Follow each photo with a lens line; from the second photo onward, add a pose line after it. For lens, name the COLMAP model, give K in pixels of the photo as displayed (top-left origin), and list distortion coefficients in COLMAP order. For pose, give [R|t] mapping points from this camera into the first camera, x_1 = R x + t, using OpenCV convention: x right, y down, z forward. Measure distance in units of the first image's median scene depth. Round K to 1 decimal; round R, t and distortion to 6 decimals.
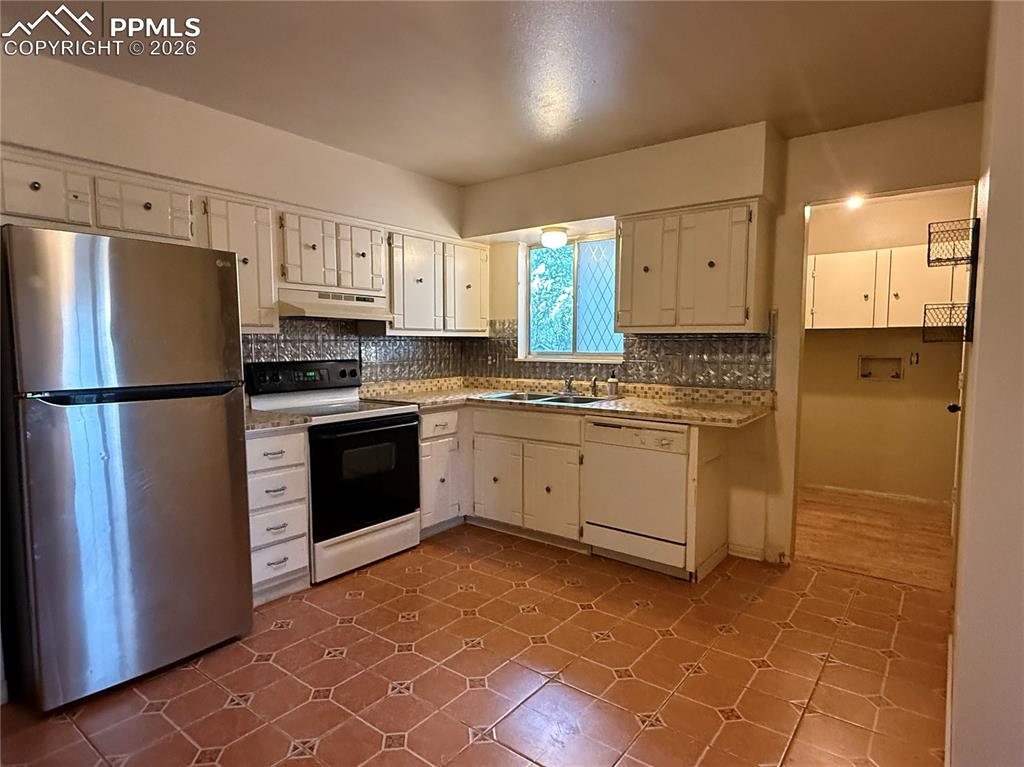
lens RADIAL K [[572.7, 0, 509.8], [0, 572.7, 385.8], [0, 0, 1]] dist [0.004448, 0.001154]
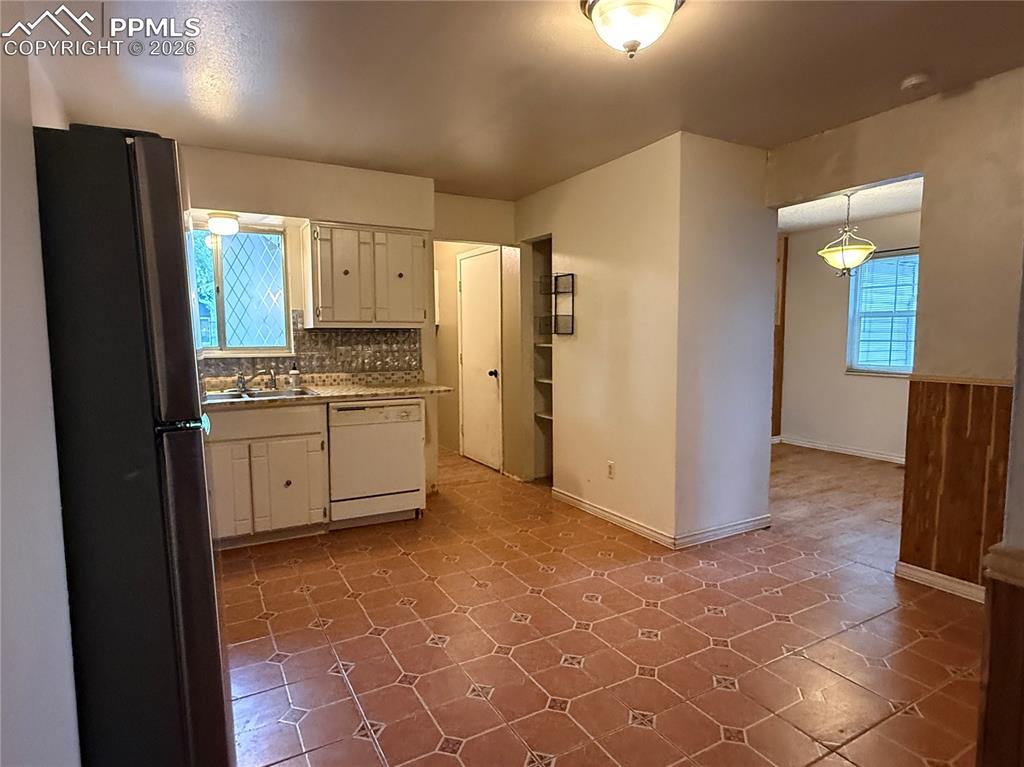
lens RADIAL K [[572.7, 0, 508.4], [0, 572.7, 386.0], [0, 0, 1]] dist [0.004448, 0.001154]
pose [[0.392528, -0.082067, 0.916071, -0.684102], [0.077337, 0.995429, 0.056038, -0.014083], [-0.916483, 0.048850, 0.397081, 0.243486]]
